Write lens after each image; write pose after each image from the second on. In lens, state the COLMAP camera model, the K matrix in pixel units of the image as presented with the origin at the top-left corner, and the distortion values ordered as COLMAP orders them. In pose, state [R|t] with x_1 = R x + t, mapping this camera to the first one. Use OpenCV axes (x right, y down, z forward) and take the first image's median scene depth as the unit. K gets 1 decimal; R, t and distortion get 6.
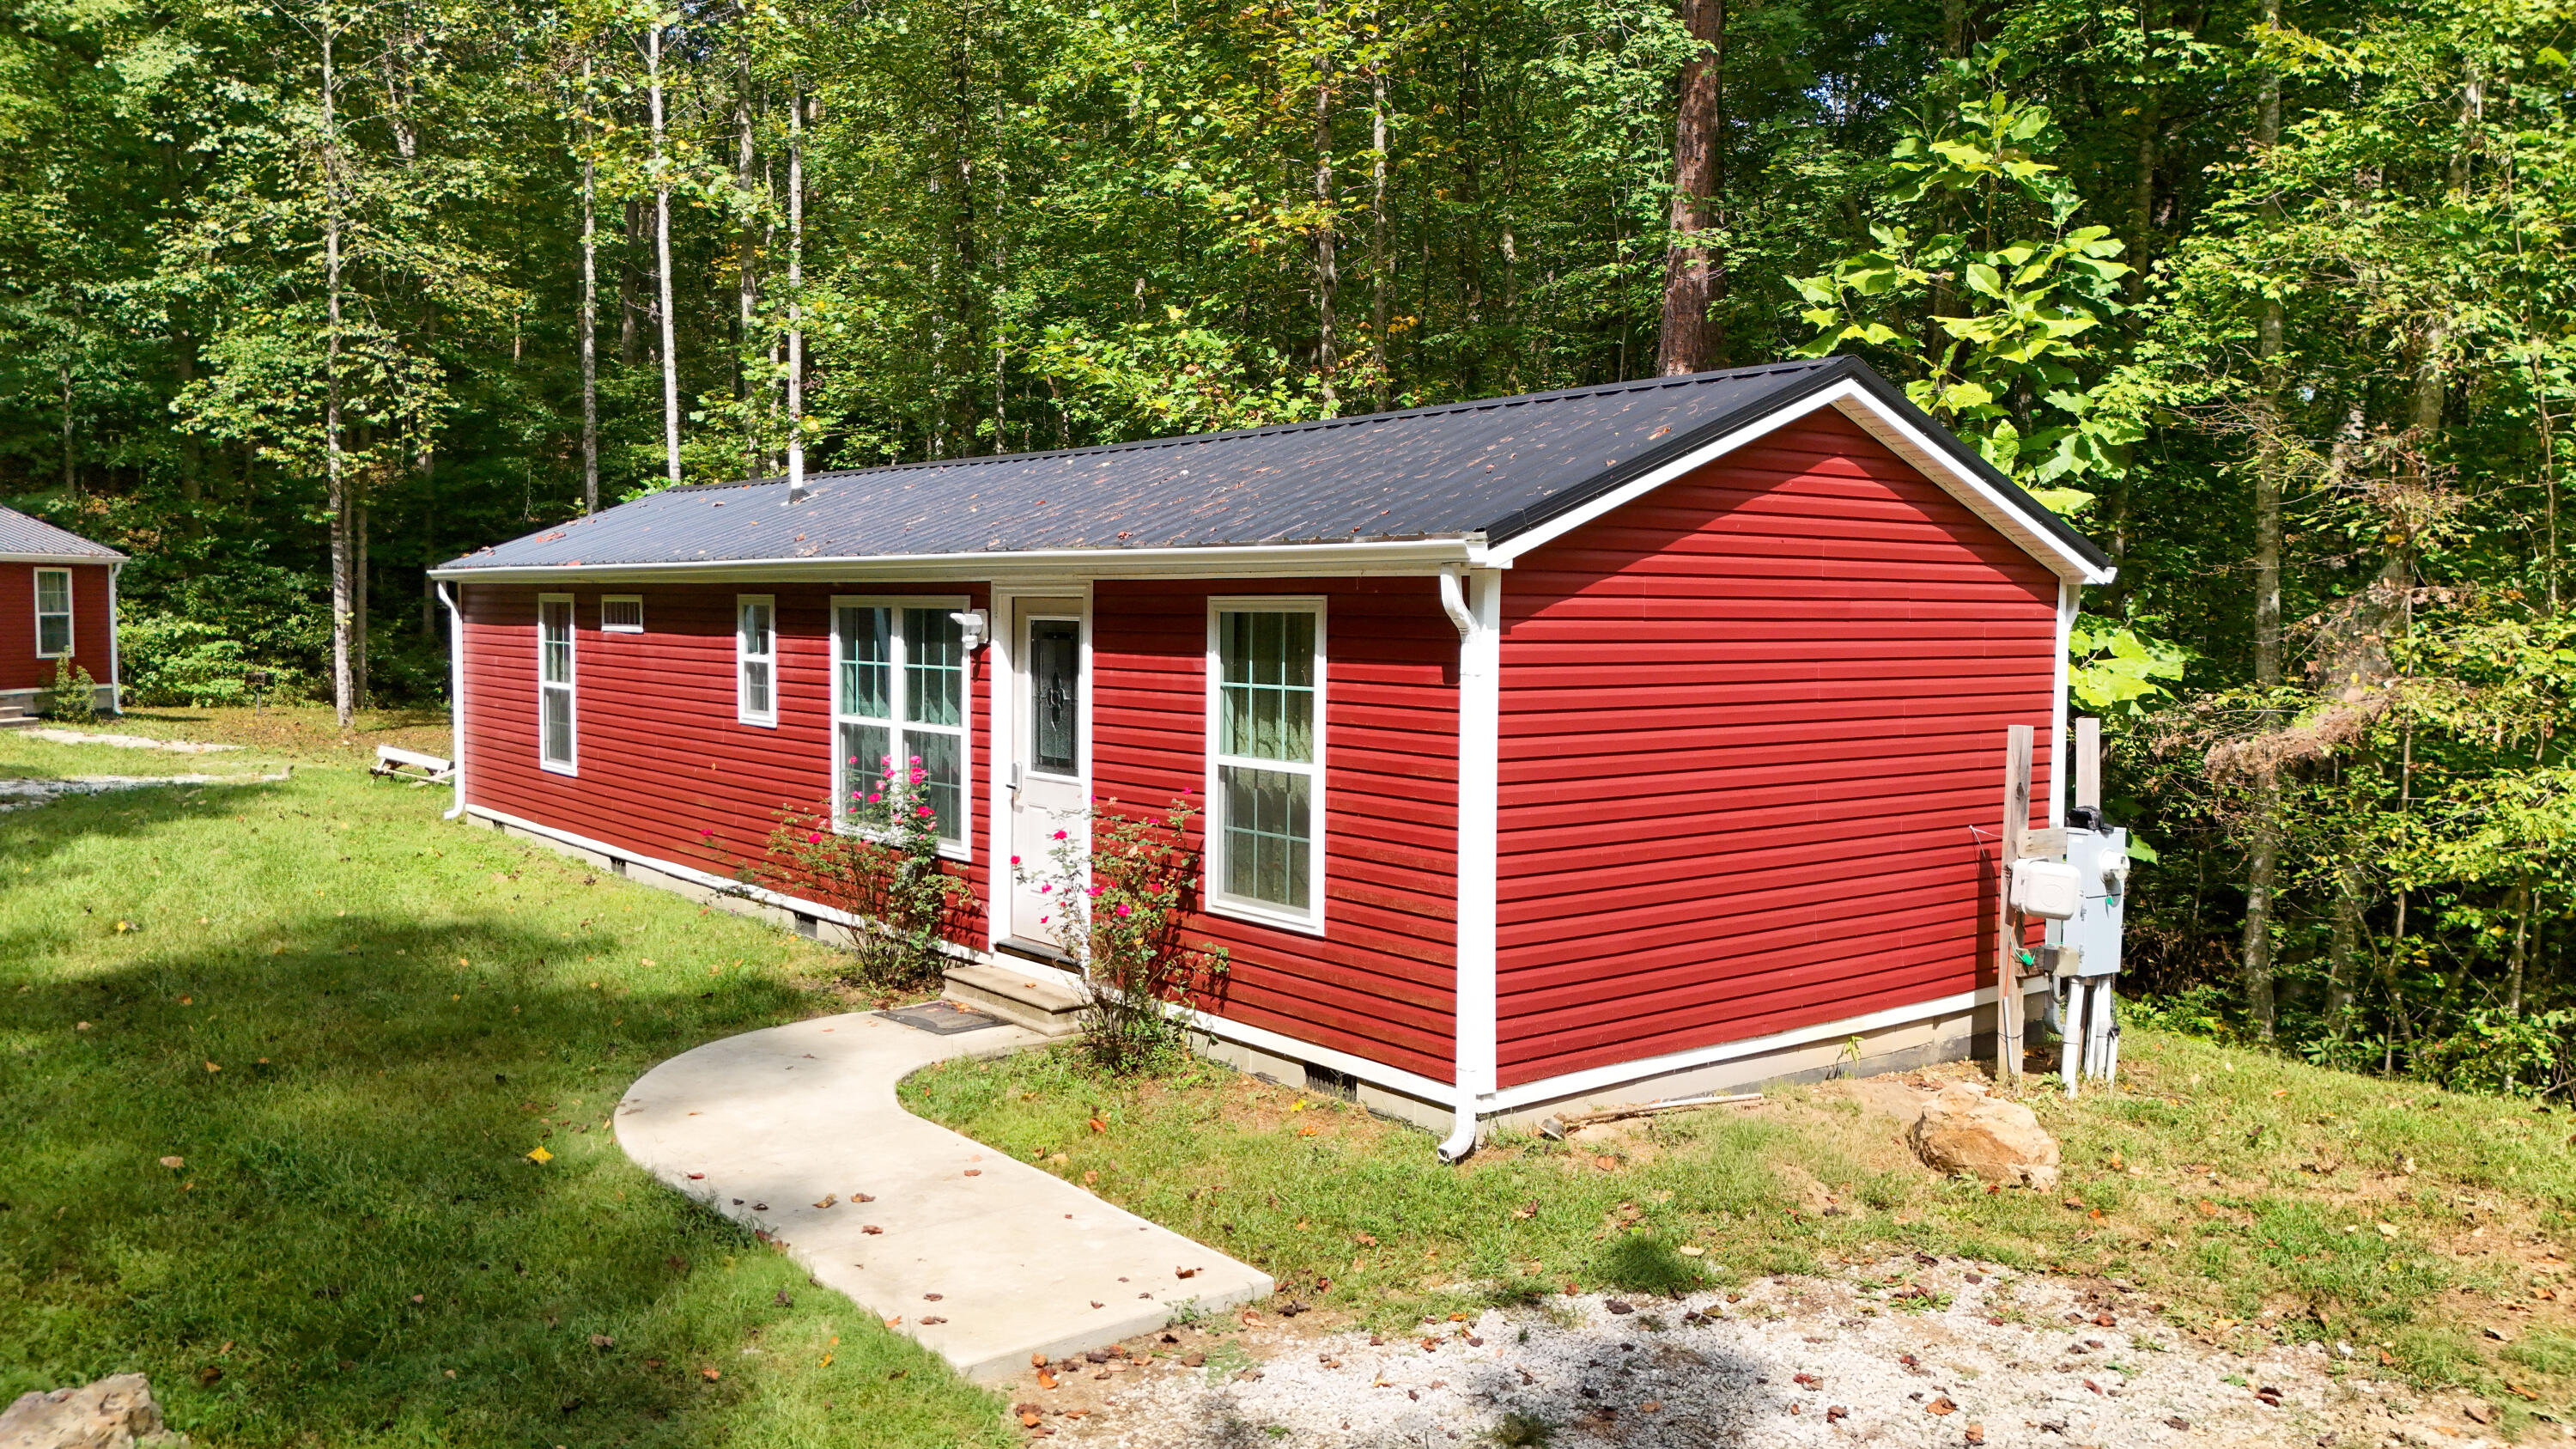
lens RADIAL K [[1976.2, 0, 1234.0], [0, 1976.2, 722.1], [0, 0, 1]] dist [0.057811, -0.002688]
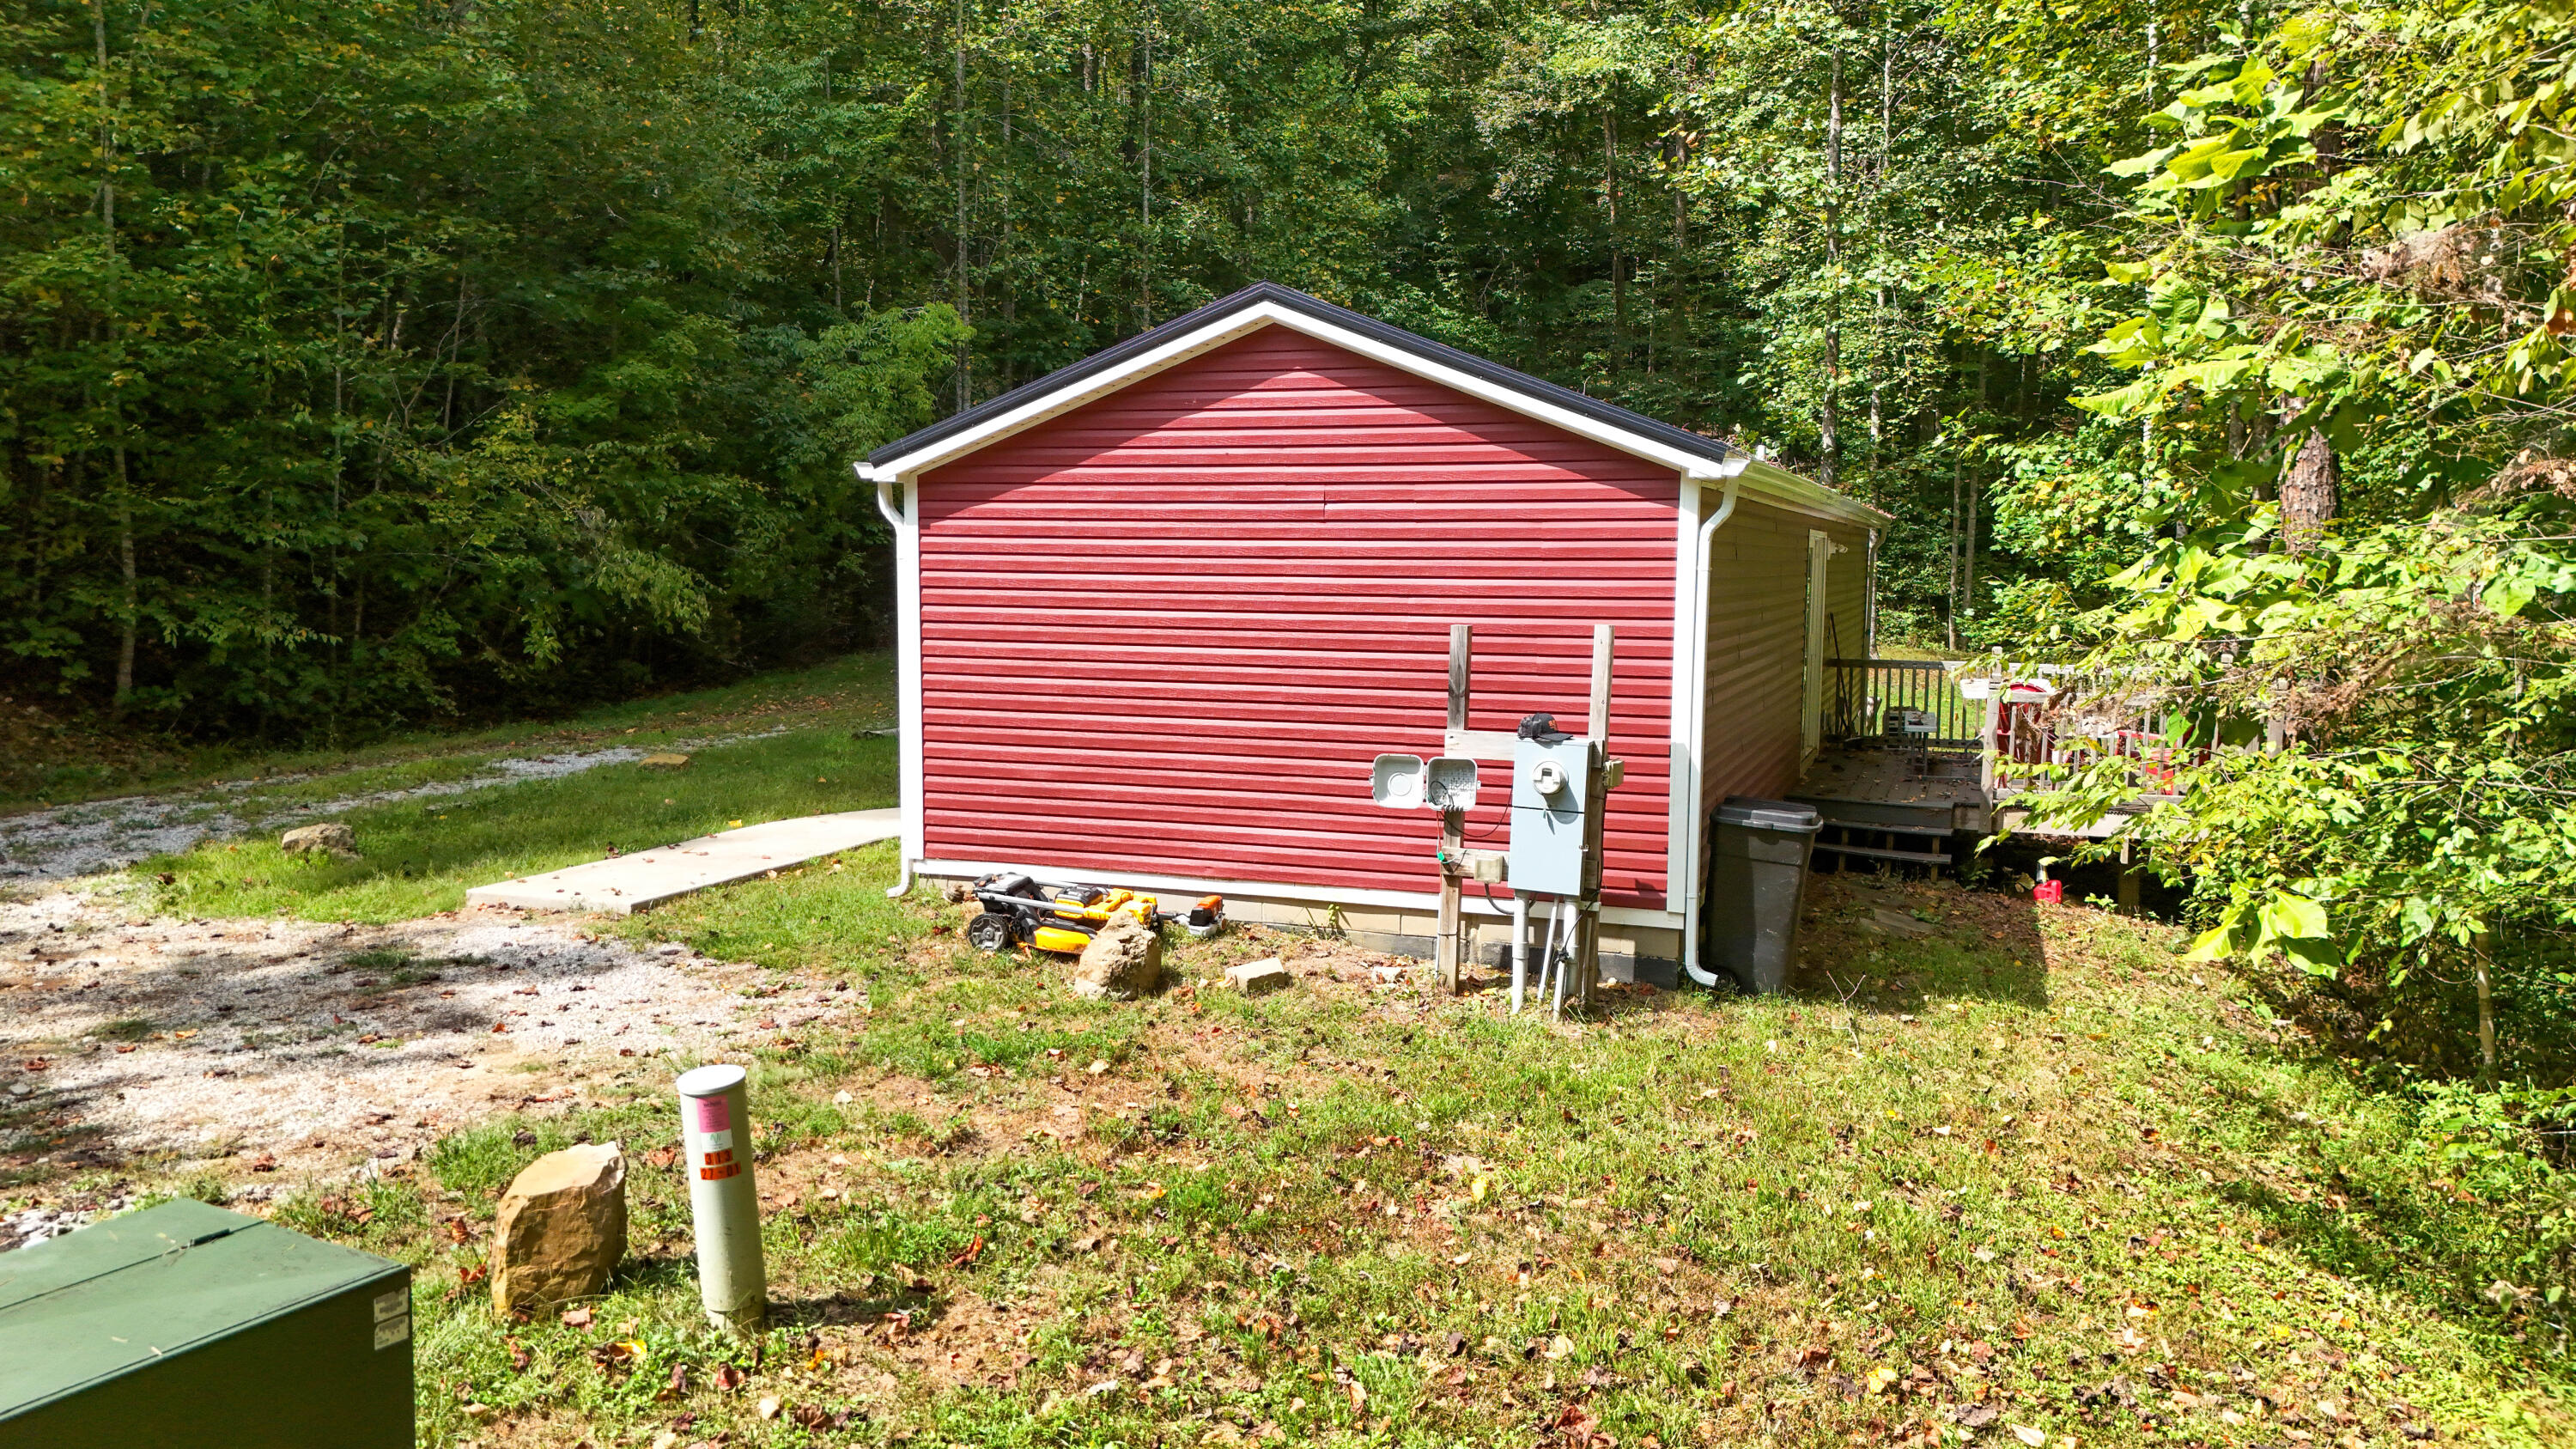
lens RADIAL K [[1976.2, 0, 1234.0], [0, 1976.2, 722.1], [0, 0, 1]] dist [0.057811, -0.002688]
pose [[0.518568, 0.072223, -0.851980, 1.337588], [-0.048001, 0.997314, 0.055327, 0.001937], [0.853688, 0.012205, 0.520642, 0.432833]]
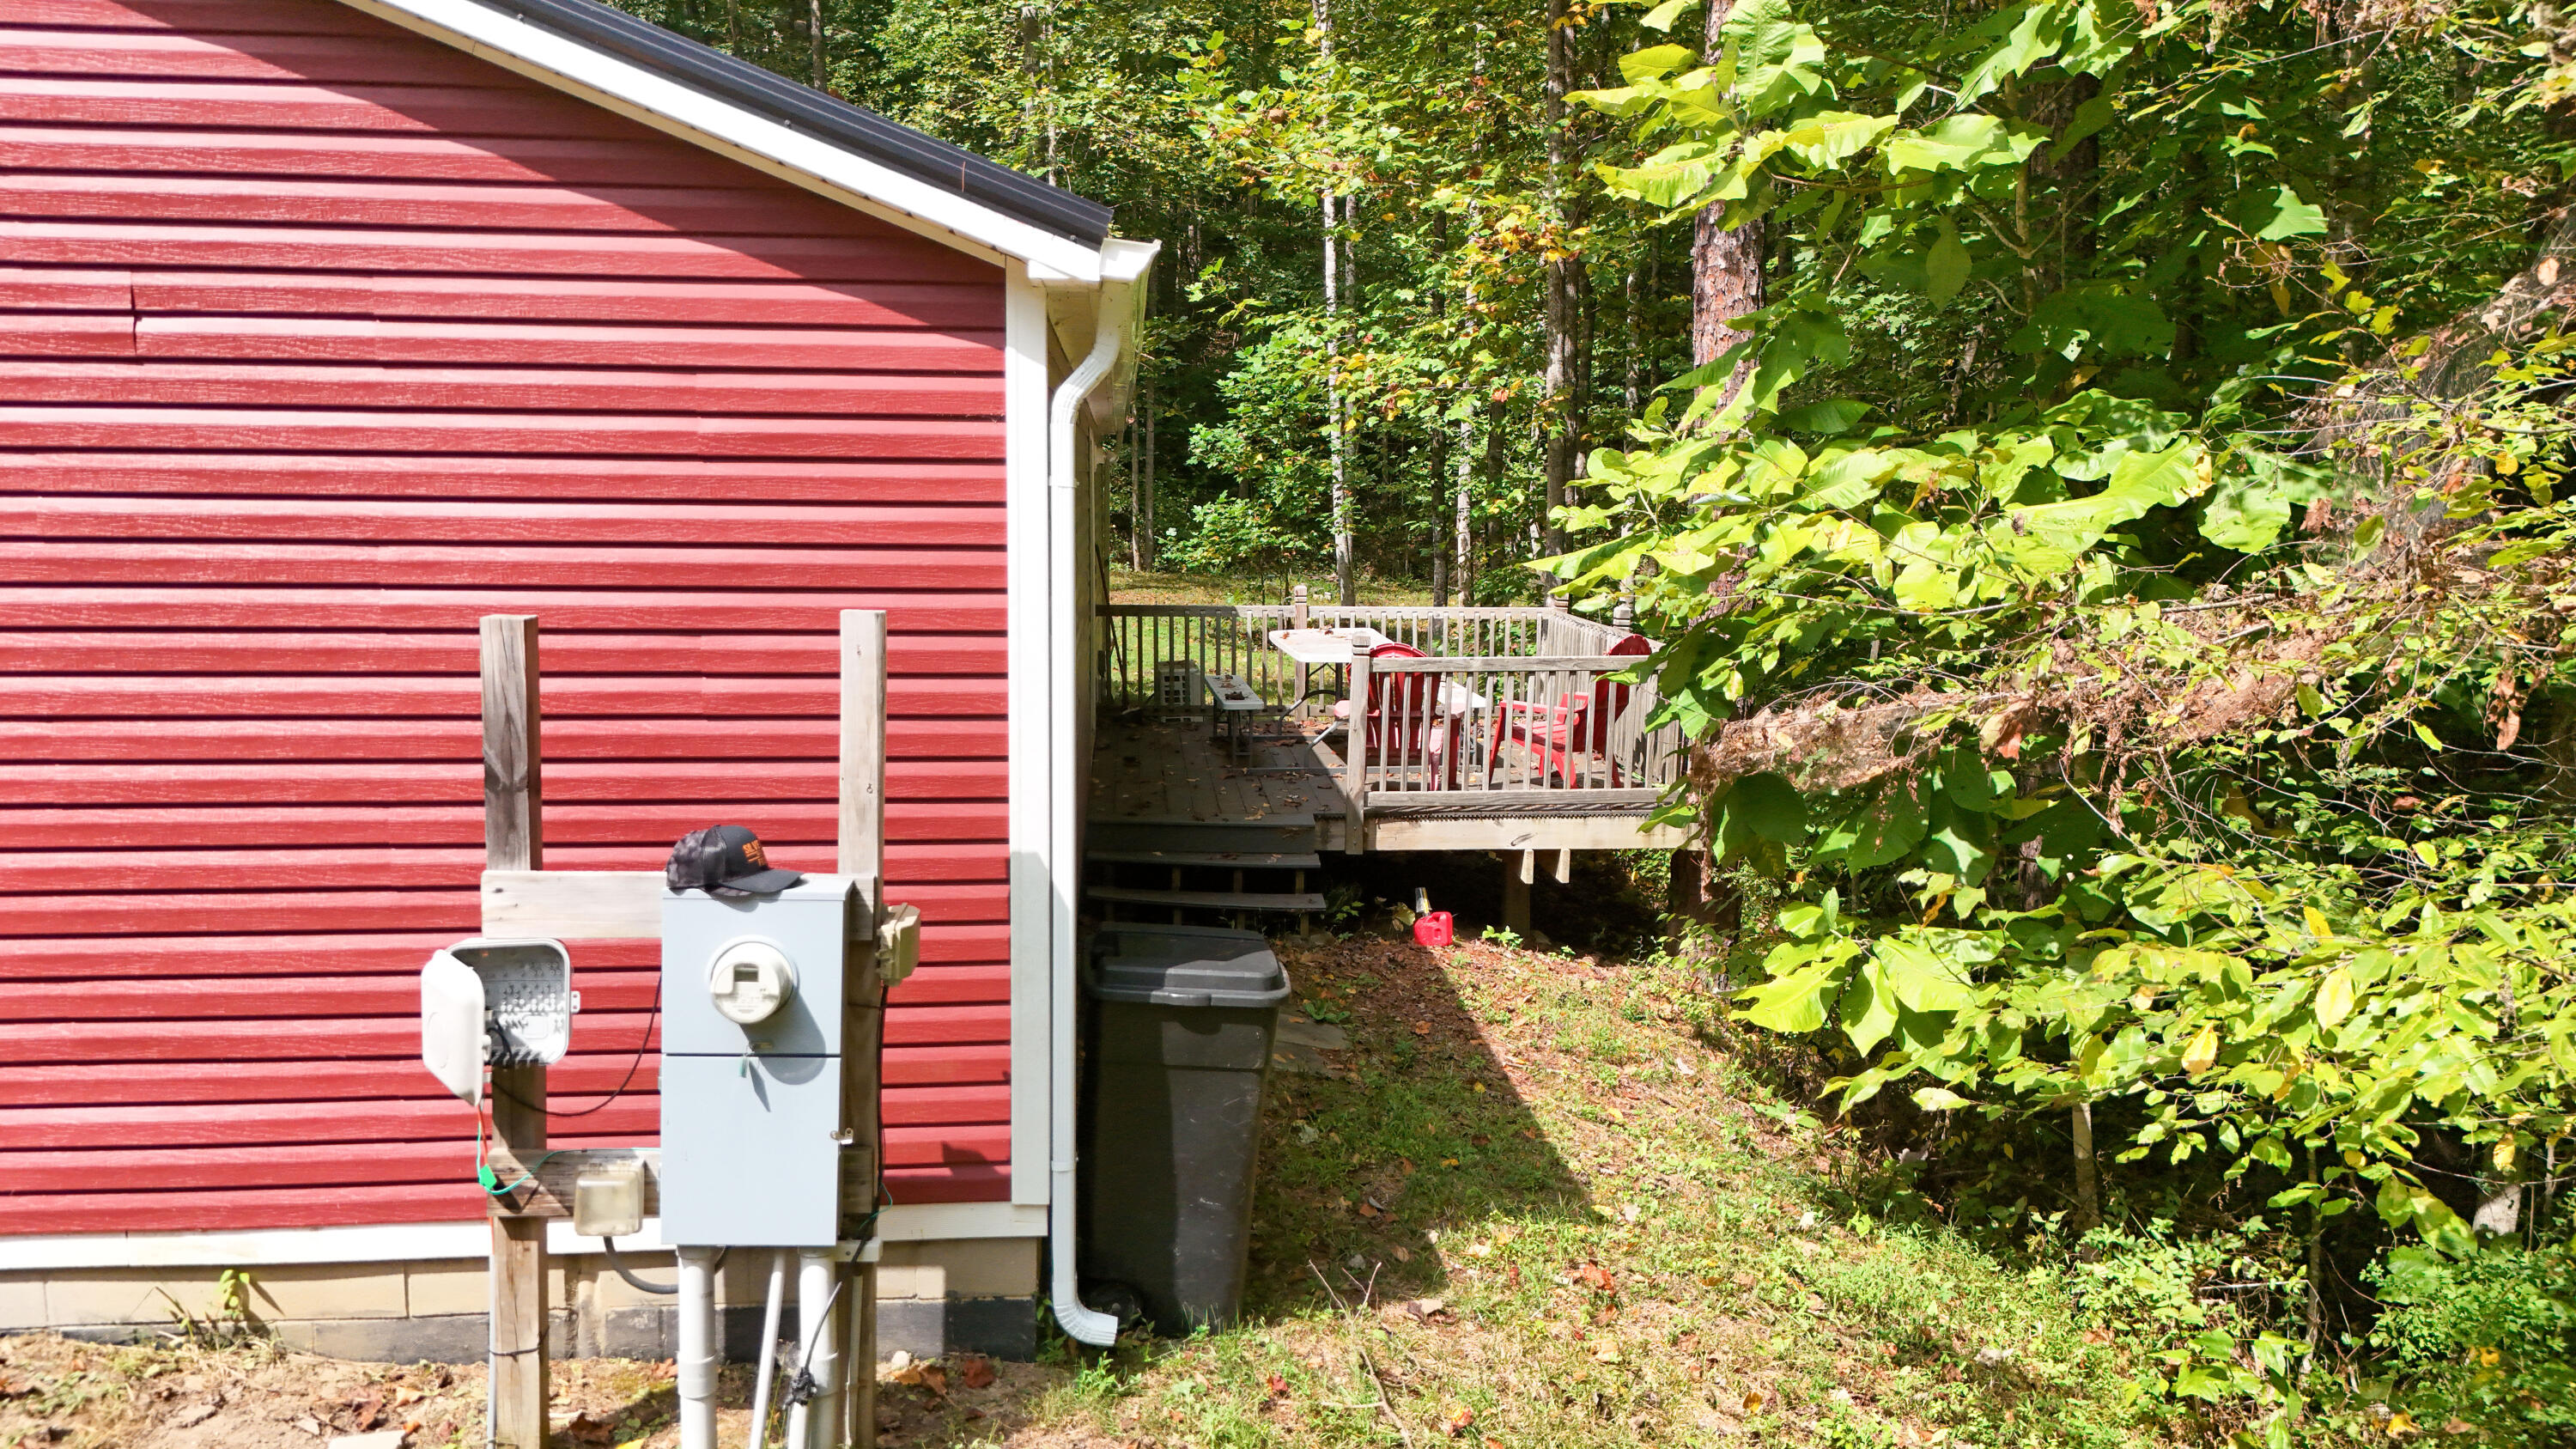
lens RADIAL K [[1946.5, 0, 1295.0], [0, 1946.5, 717.2], [0, 0, 1]] dist [0.062281, -0.002430]
pose [[0.840305, 0.067894, -0.537846, 0.848705], [-0.030437, 0.996470, 0.078234, -0.015411], [0.541259, -0.049370, 0.839405, 0.837668]]
